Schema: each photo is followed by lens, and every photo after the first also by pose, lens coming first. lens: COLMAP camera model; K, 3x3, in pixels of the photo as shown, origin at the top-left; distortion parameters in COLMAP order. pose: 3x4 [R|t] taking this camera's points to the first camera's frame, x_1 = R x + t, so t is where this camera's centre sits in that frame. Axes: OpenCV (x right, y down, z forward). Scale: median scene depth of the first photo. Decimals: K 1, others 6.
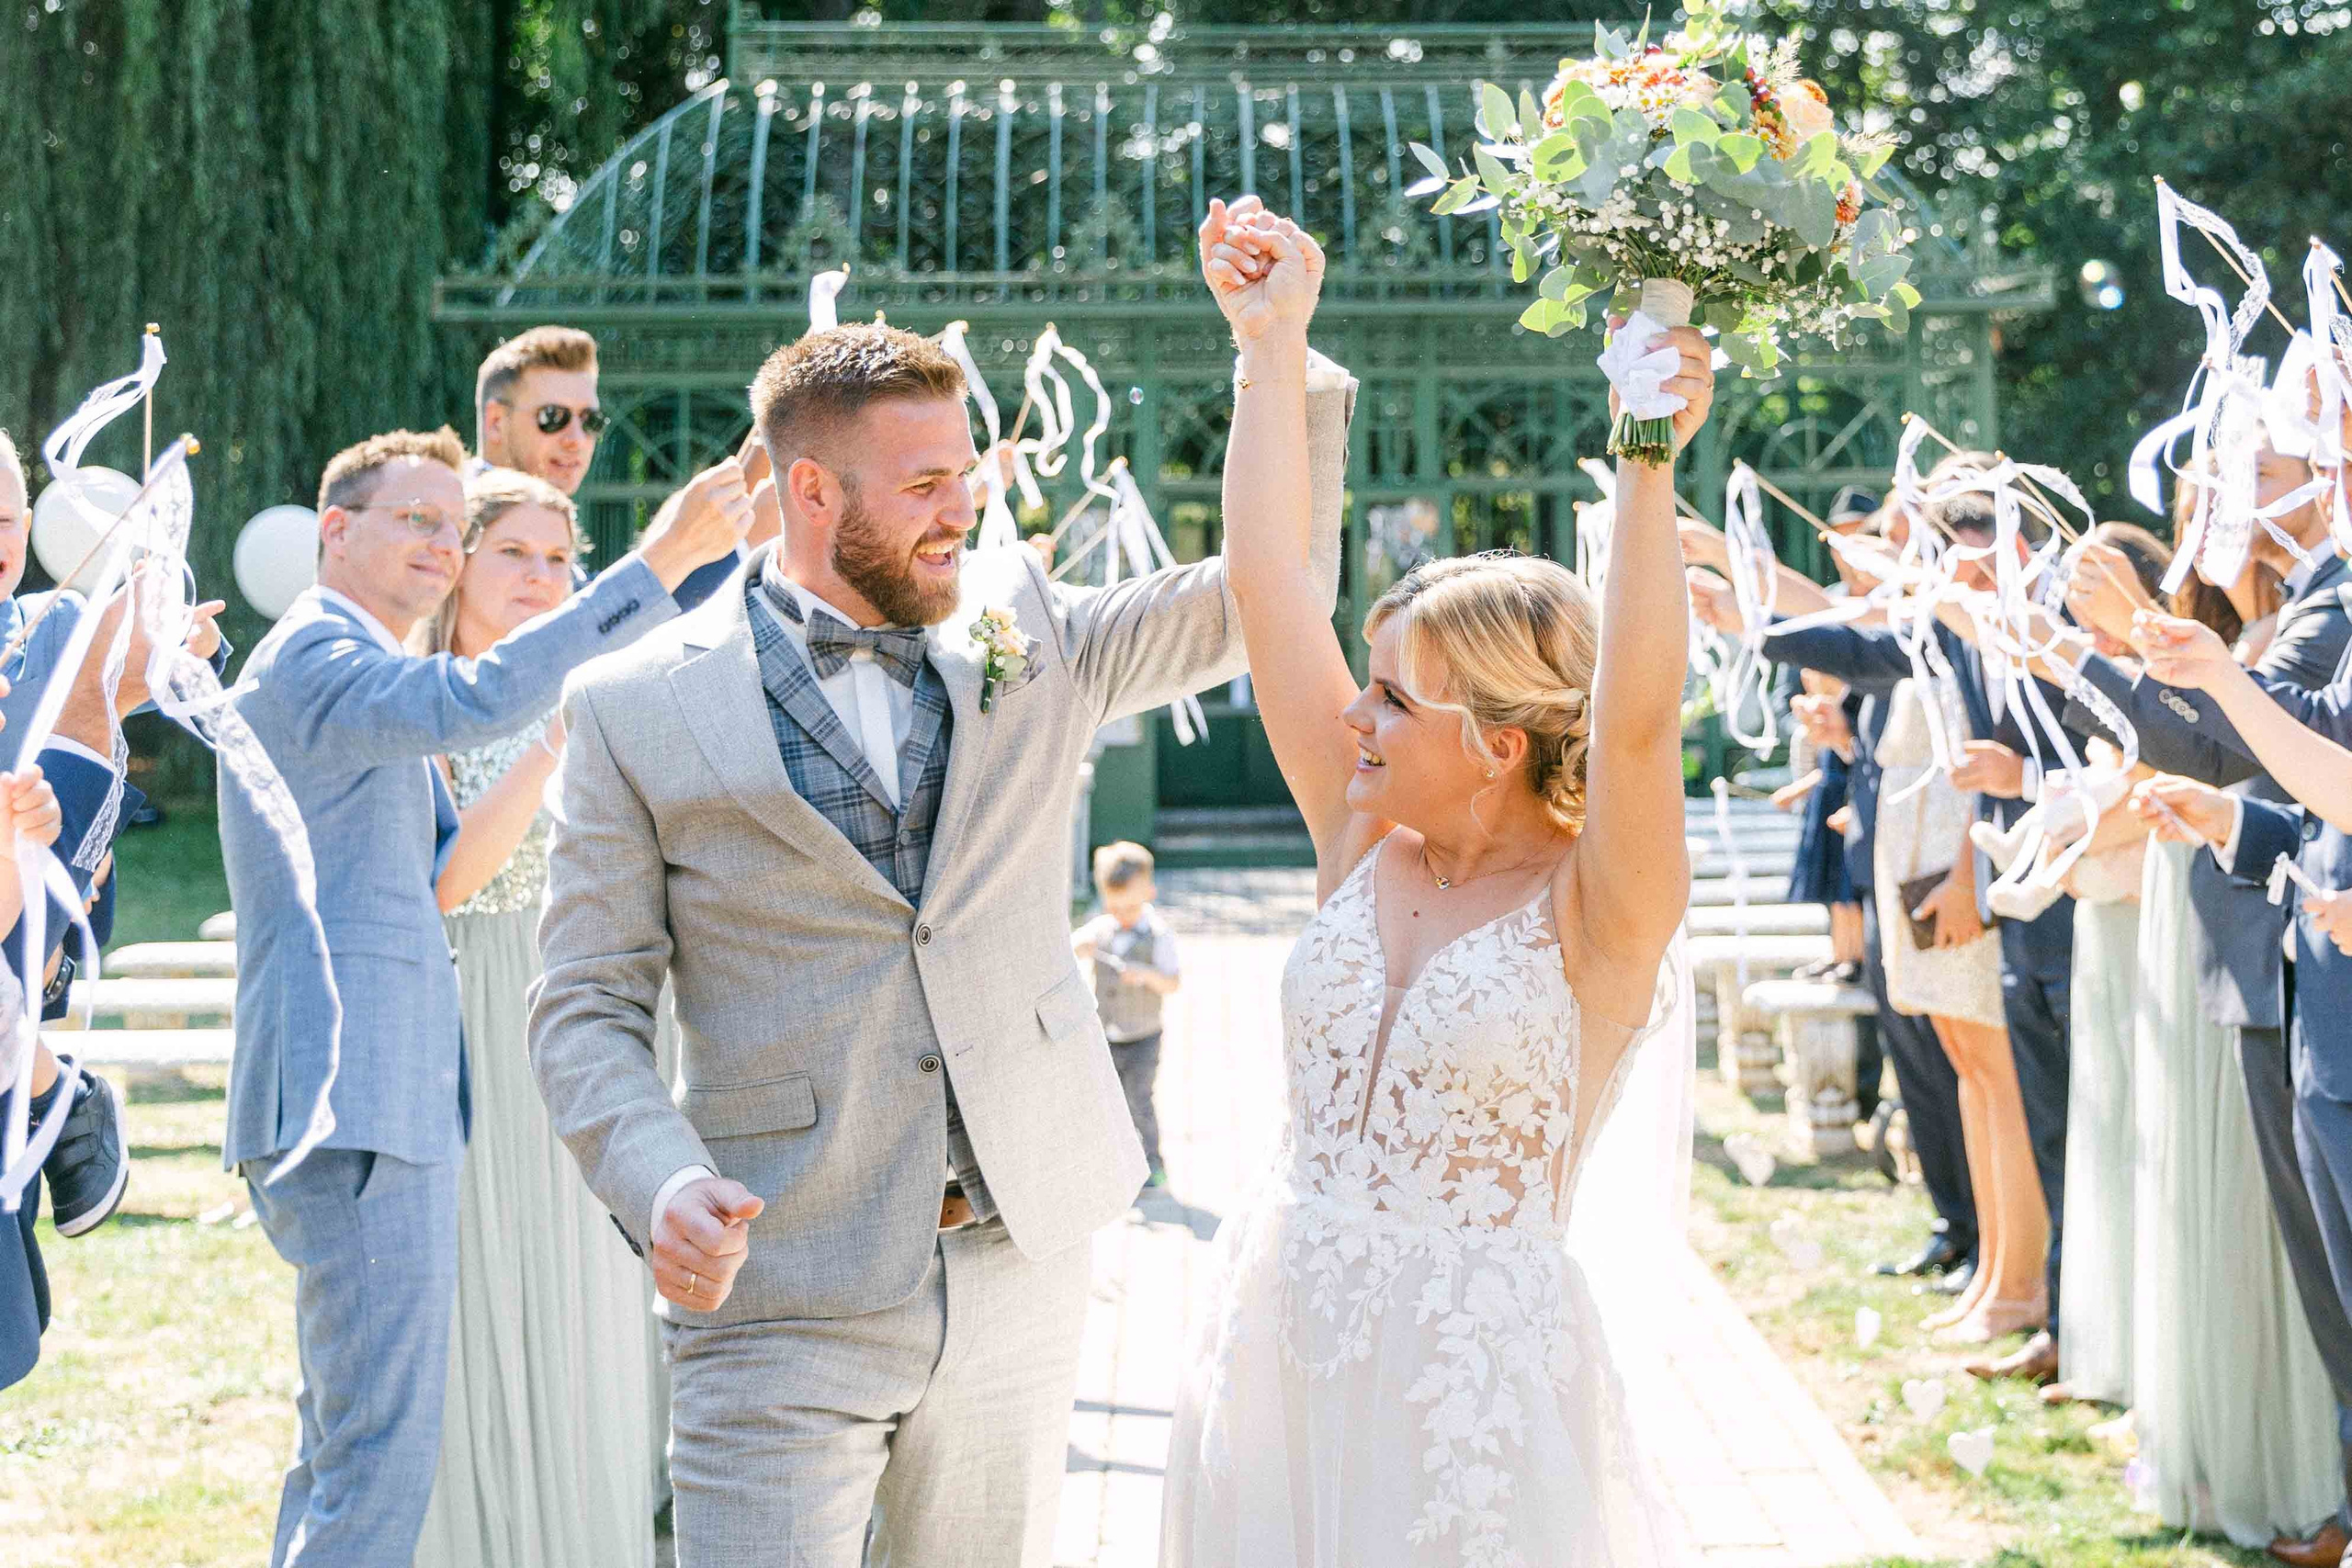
lens RADIAL K [[3211.8, 0, 1218.3], [0, 3211.8, 786.8], [0, 0, 1]] dist [0.014640, -0.021228]
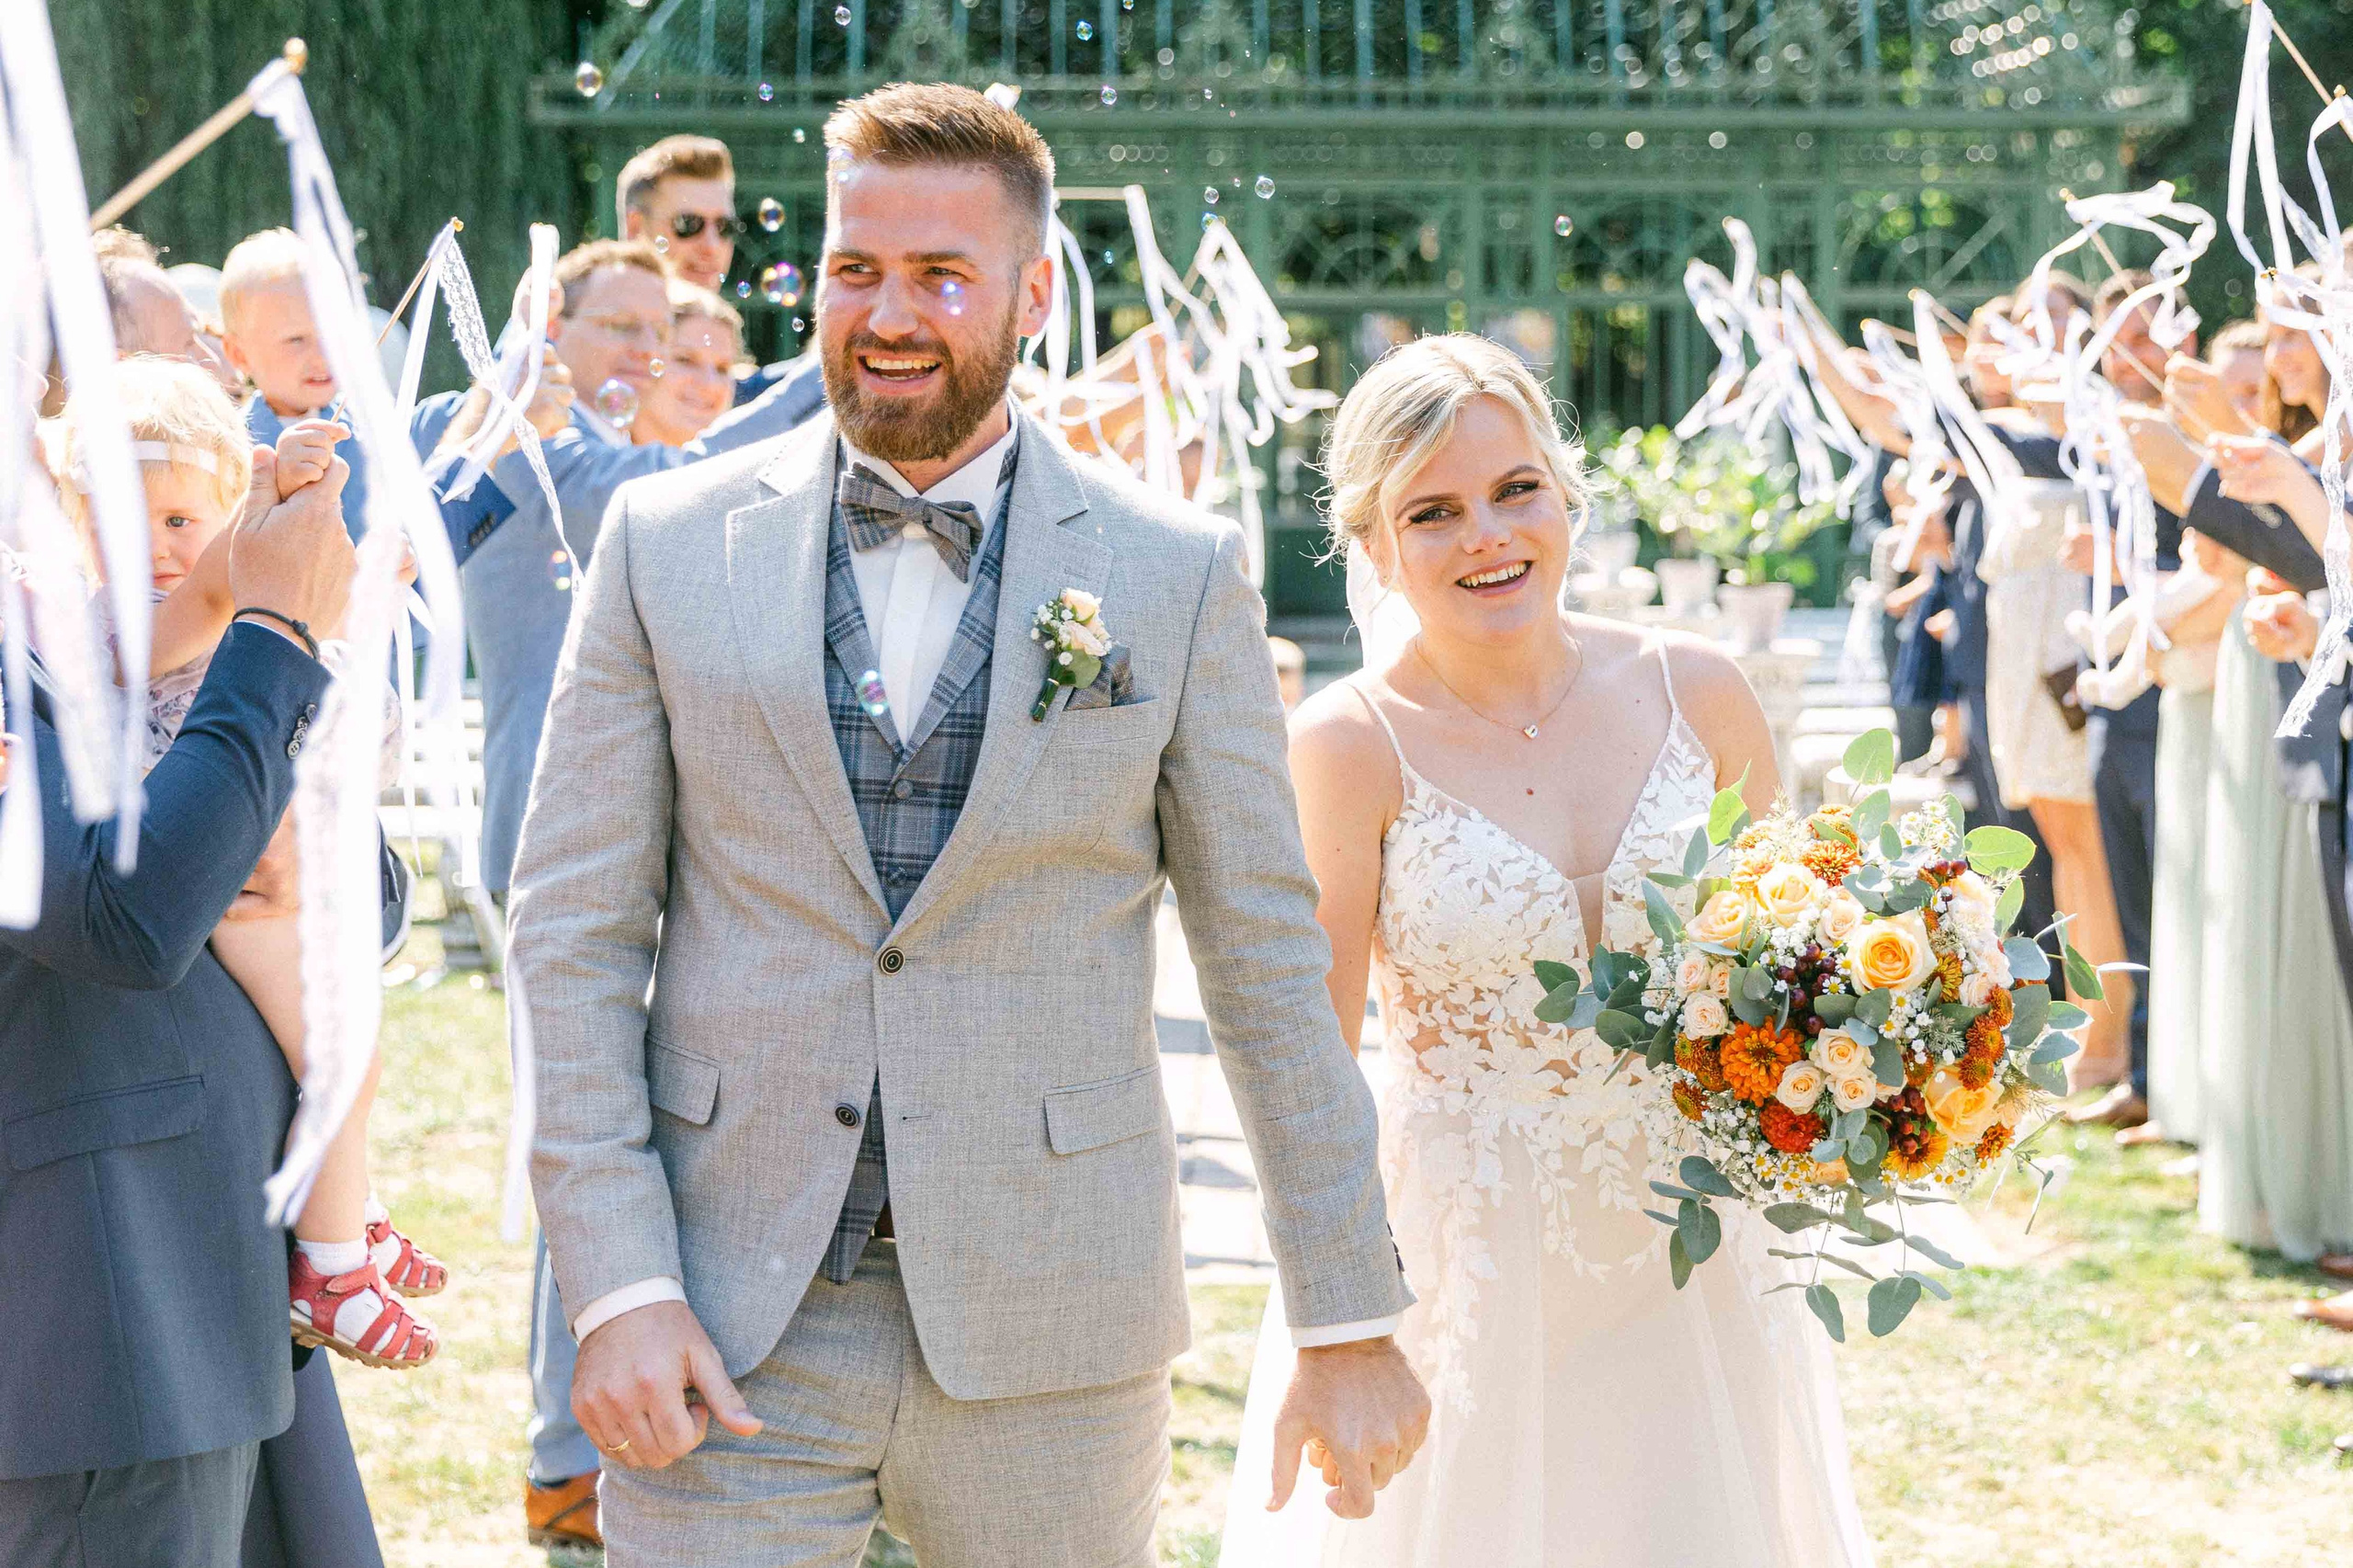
lens RADIAL K [[3515.1, 0, 1176.5], [0, 3515.1, 784.0], [0, 0, 1]] dist [-0.013073, -0.030118]
pose [[0.999473, 0.011761, -0.030265, -0.015909], [-0.010451, 0.999016, 0.043093, 0.011781], [0.030742, -0.042754, 0.998613, -0.107258]]
